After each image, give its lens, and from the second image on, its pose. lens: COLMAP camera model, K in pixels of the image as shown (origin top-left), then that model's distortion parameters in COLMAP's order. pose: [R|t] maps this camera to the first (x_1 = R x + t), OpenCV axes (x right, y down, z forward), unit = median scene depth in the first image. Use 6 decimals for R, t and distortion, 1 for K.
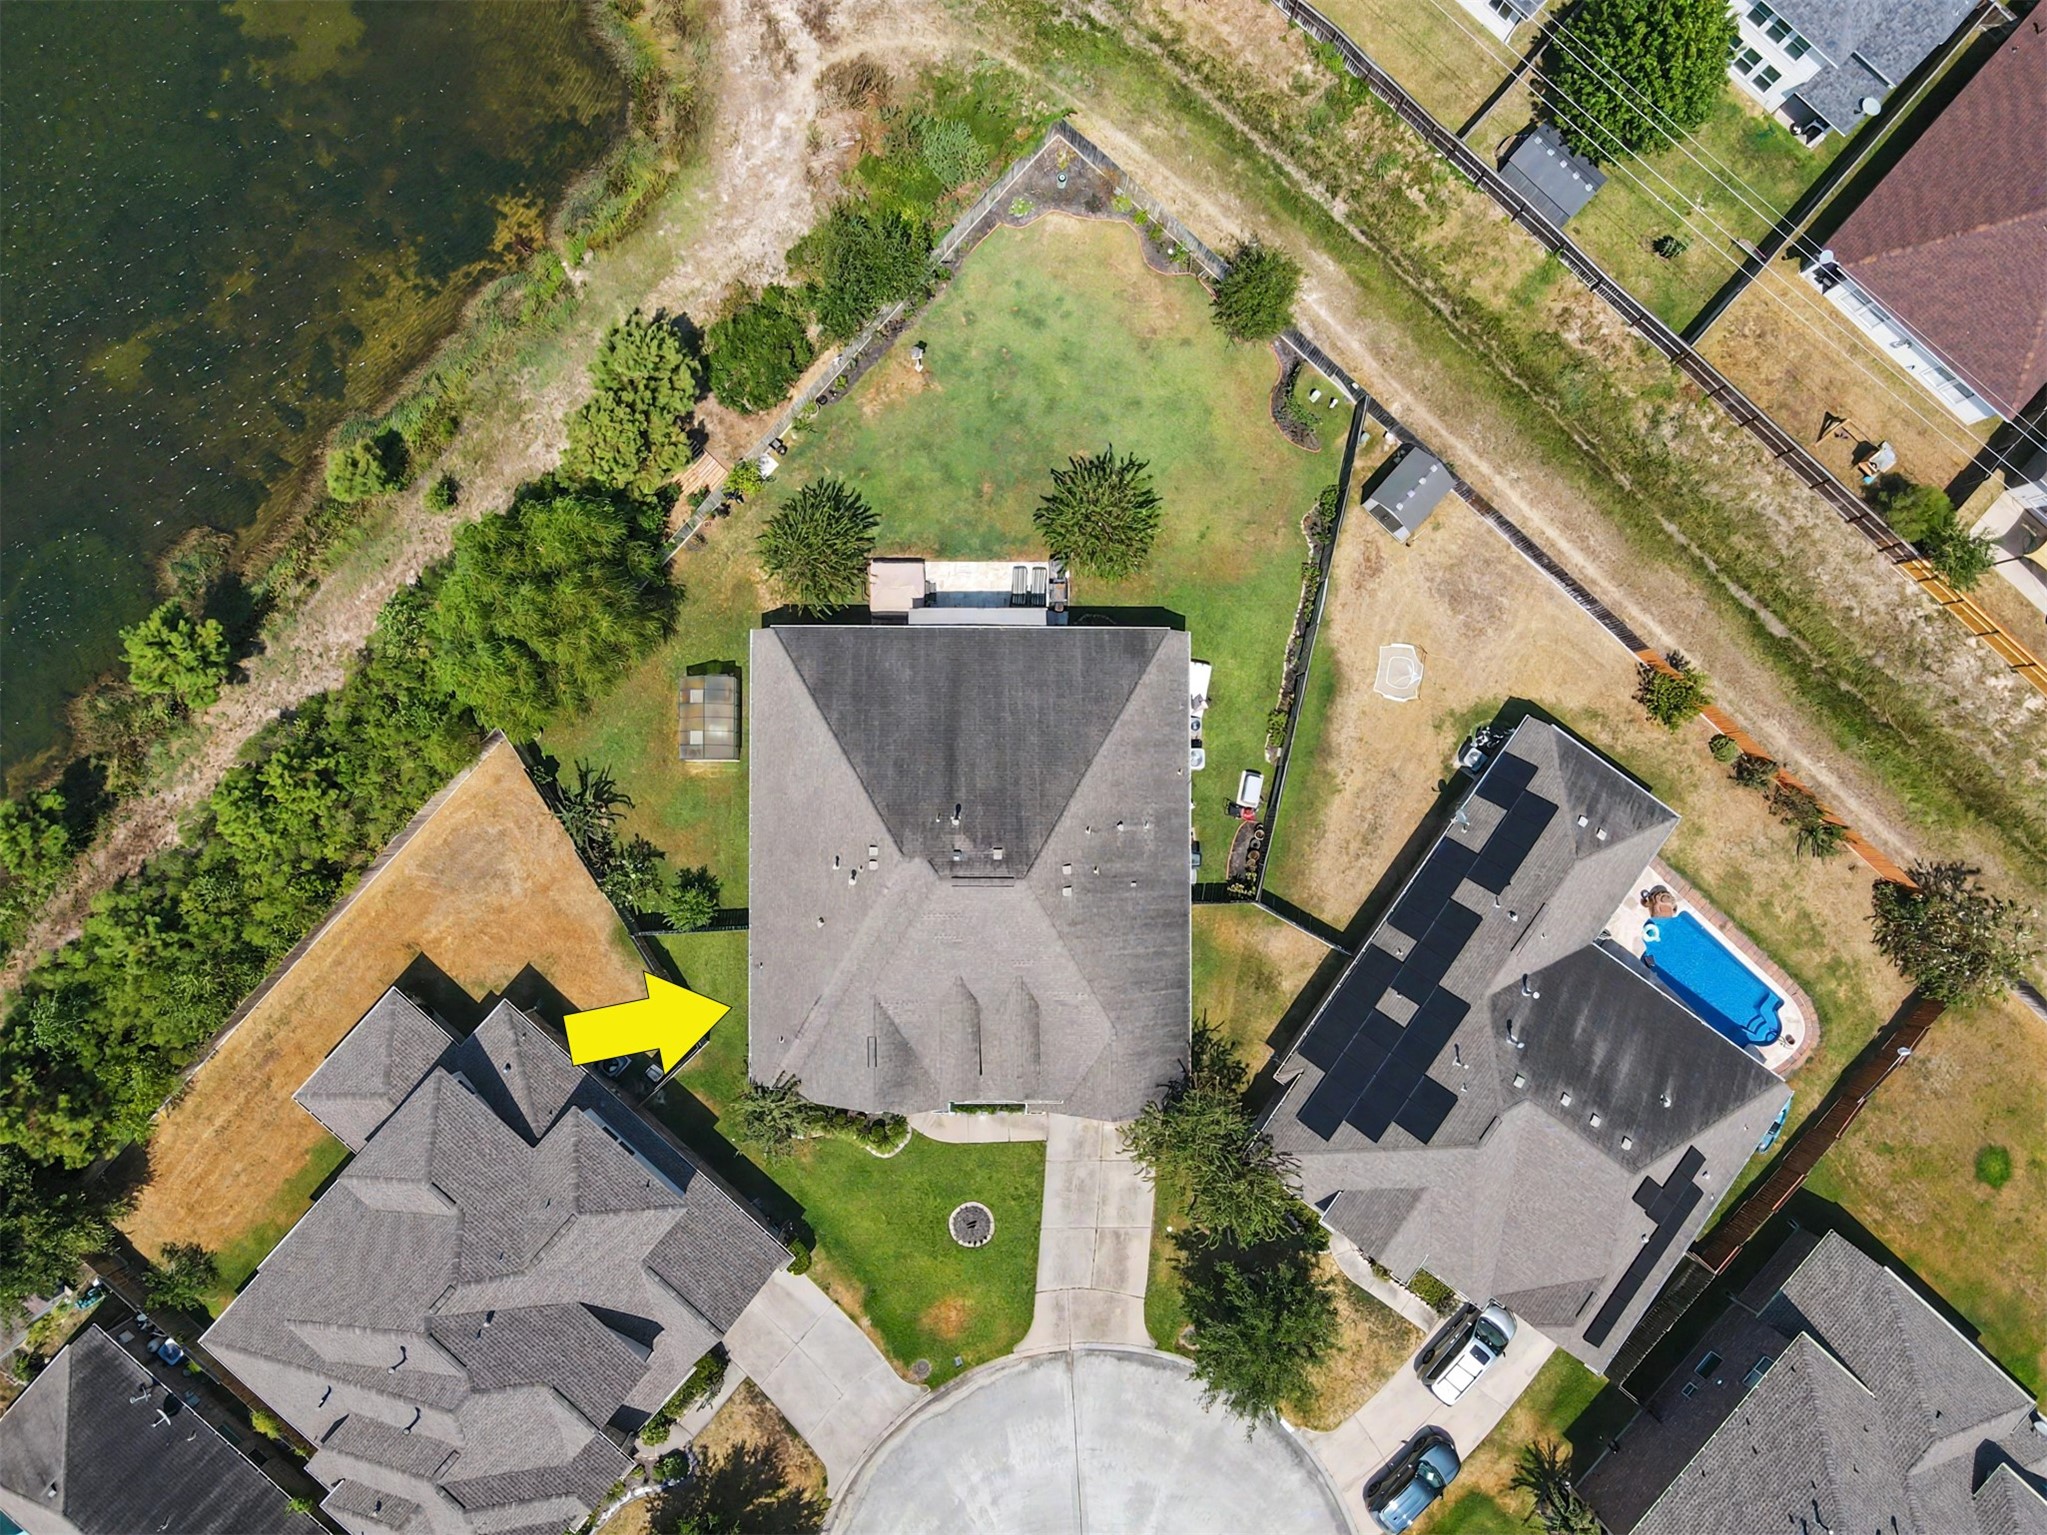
lens RADIAL K [[1523.4, 0, 1023.5], [0, 1523.4, 767.5], [0, 0, 1]] dist [0.001025, -0.000561]
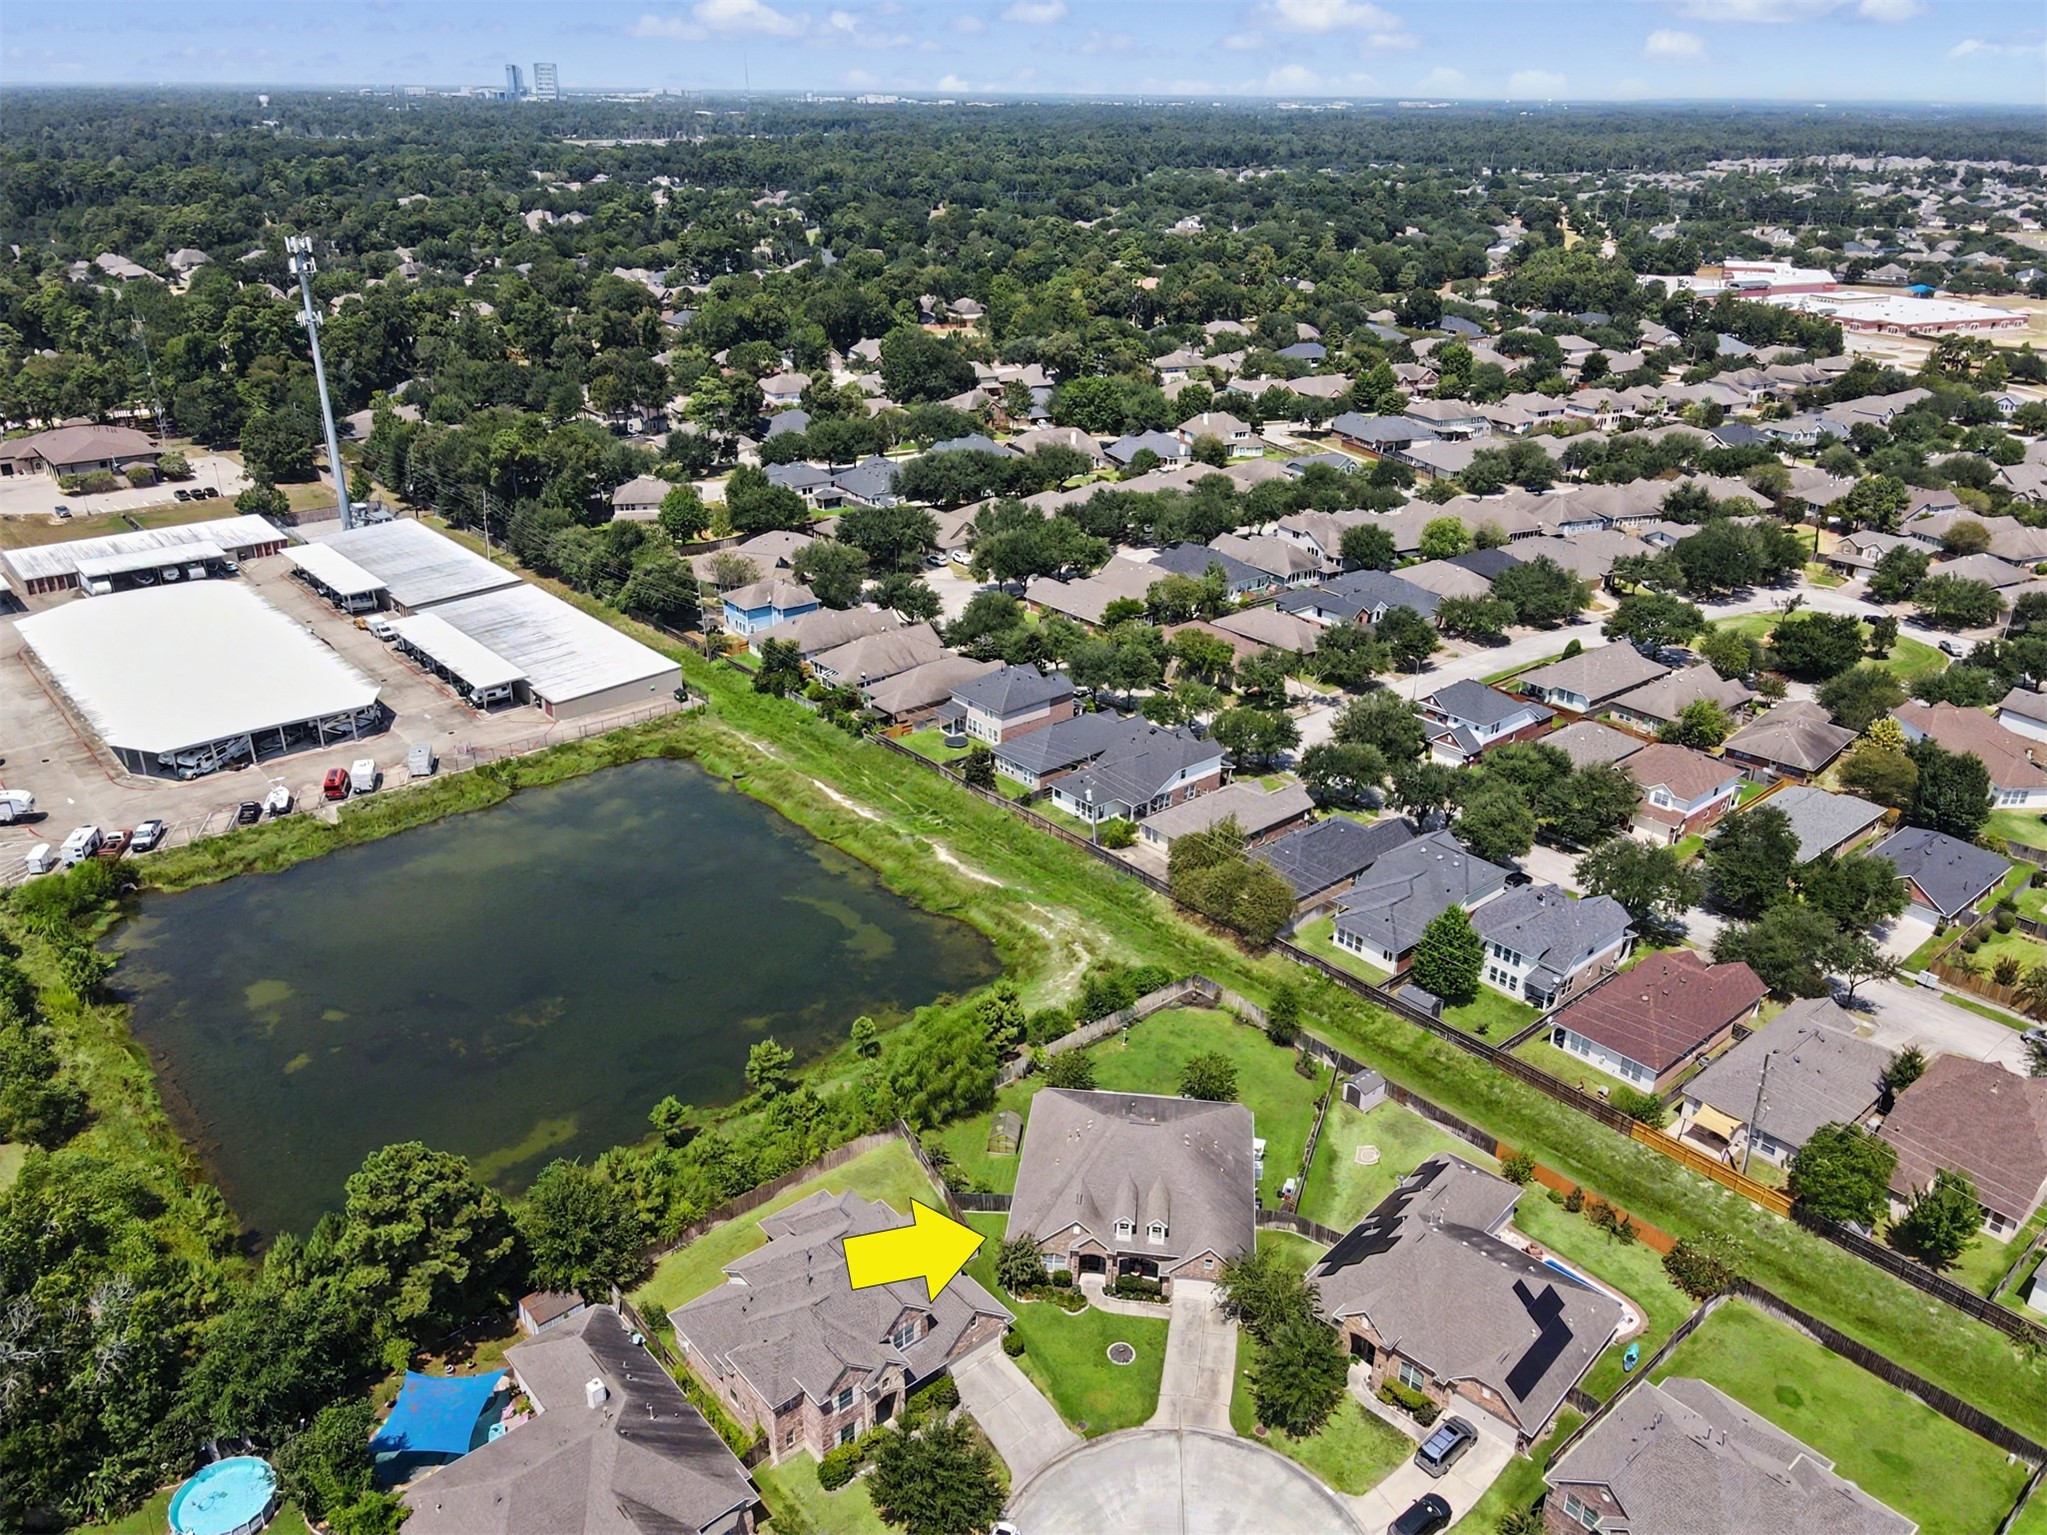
lens RADIAL K [[1523.4, 0, 1023.5], [0, 1523.4, 767.5], [0, 0, 1]] dist [0.001025, -0.000561]
pose [[0.991778, 0.032737, -0.123711, 0.042065], [-0.125842, 0.425031, -0.896388, 1.483184], [0.023235, 0.904587, 0.425656, -0.246117]]
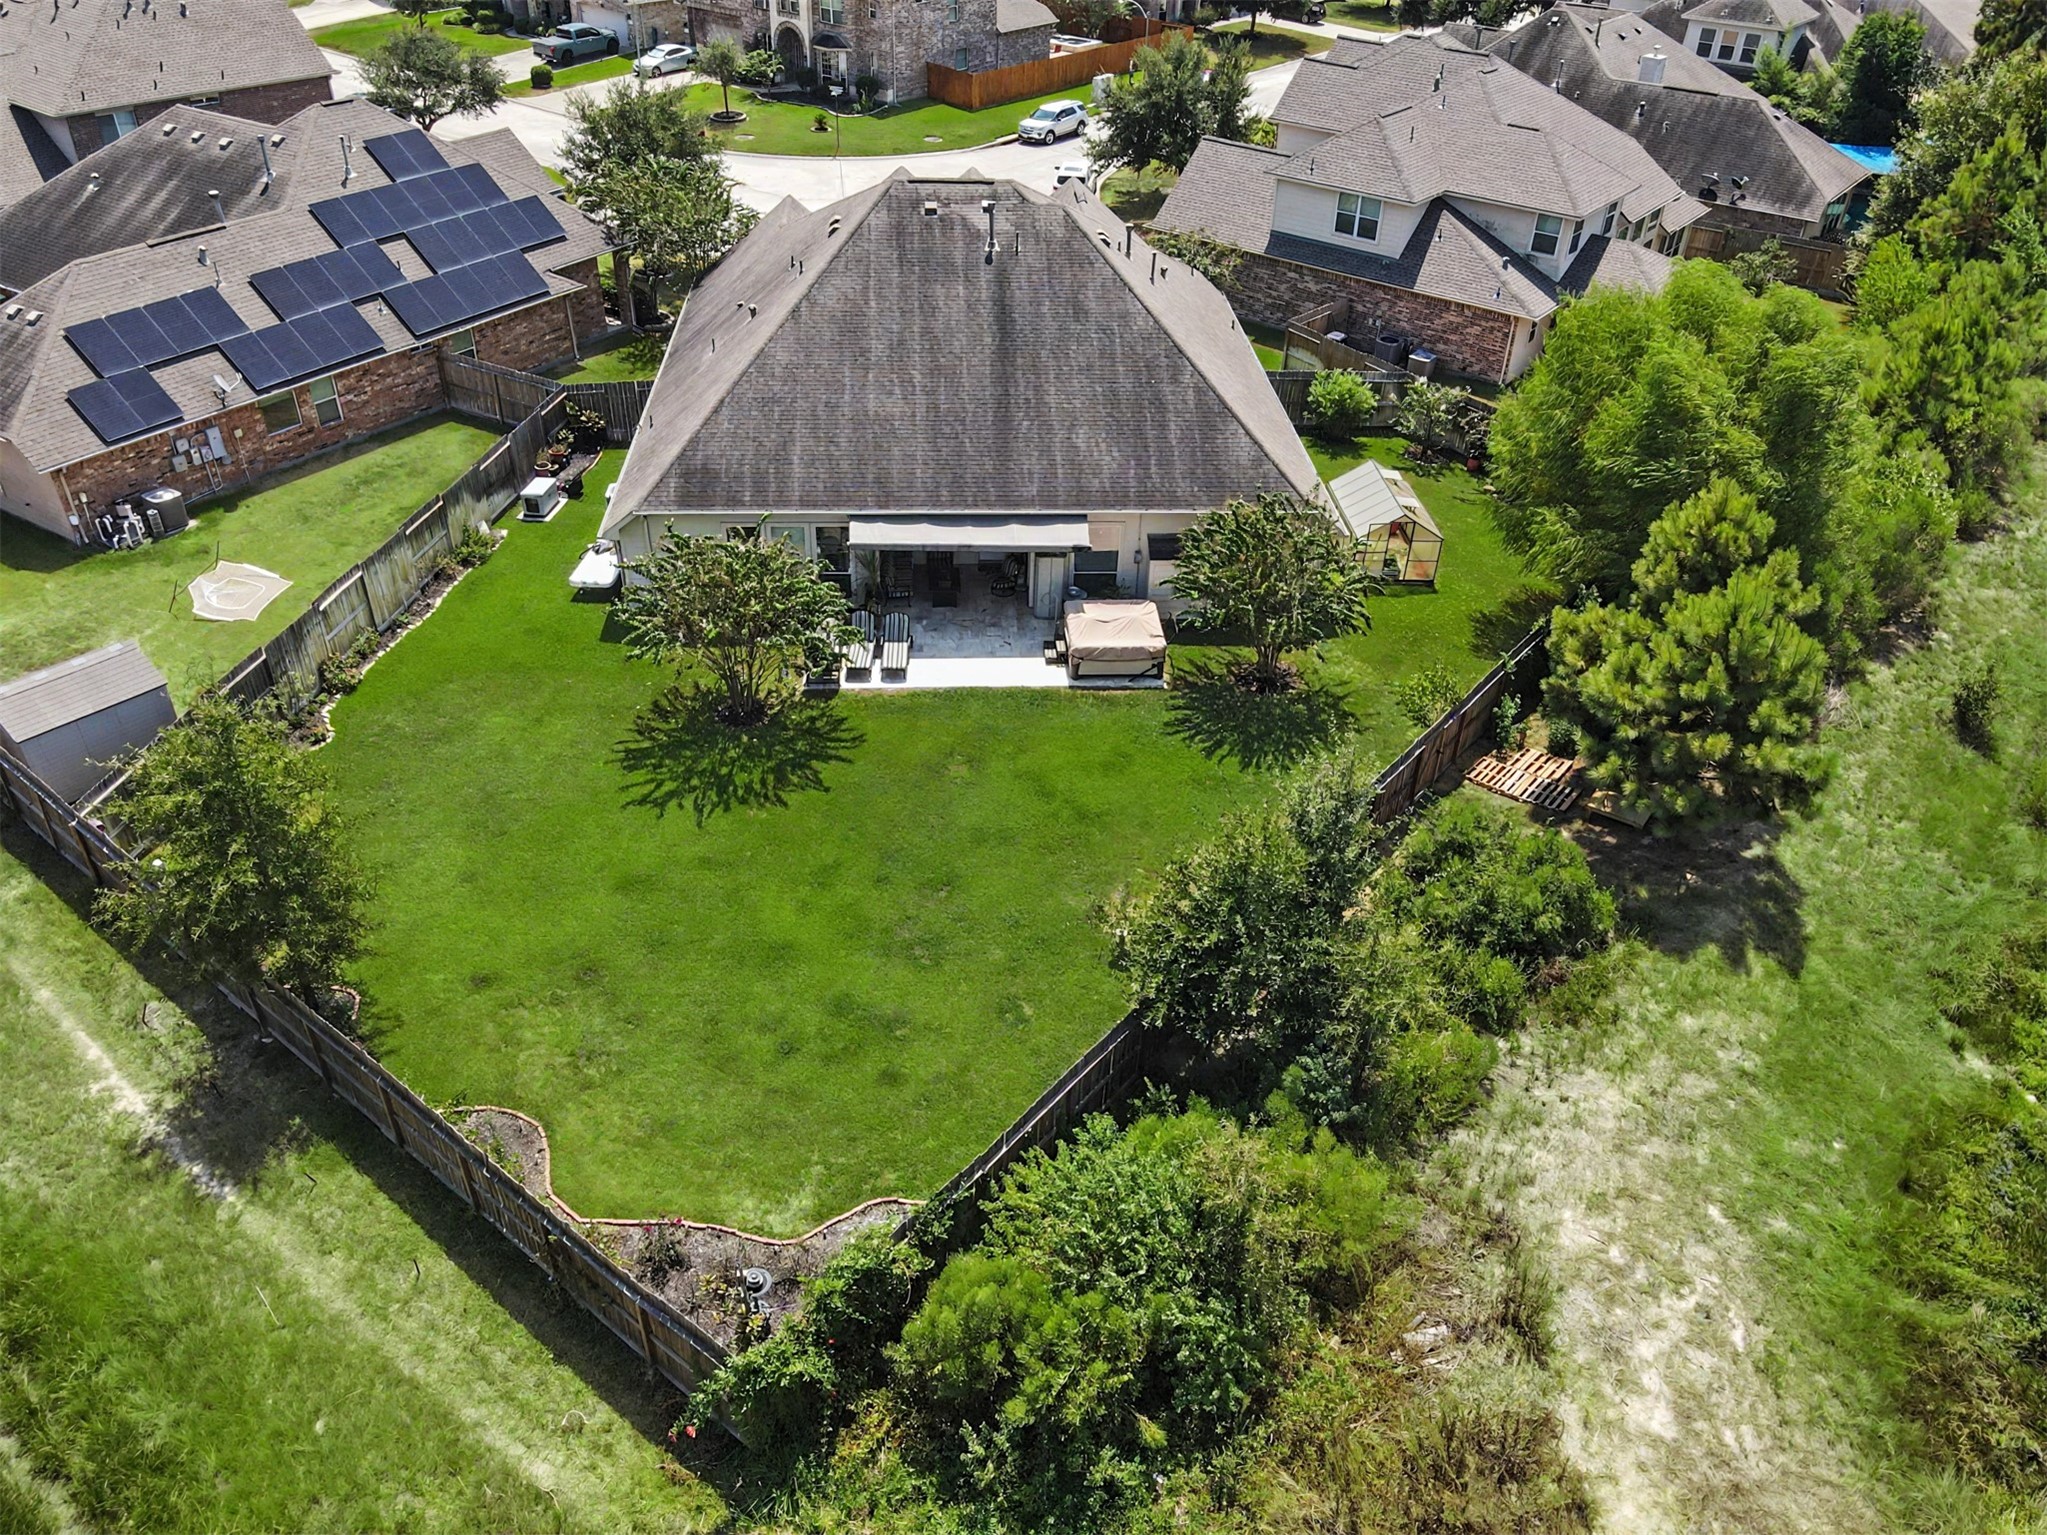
lens RADIAL K [[1494.4, 0, 1023.5], [0, 1494.4, 767.5], [0, 0, 1]] dist [0.008397, 0.005002]
pose [[-0.996356, -0.011343, -0.084531, -0.003697], [-0.063203, -0.567298, 0.821084, -0.599971], [-0.057268, 0.823435, 0.564514, 0.735088]]
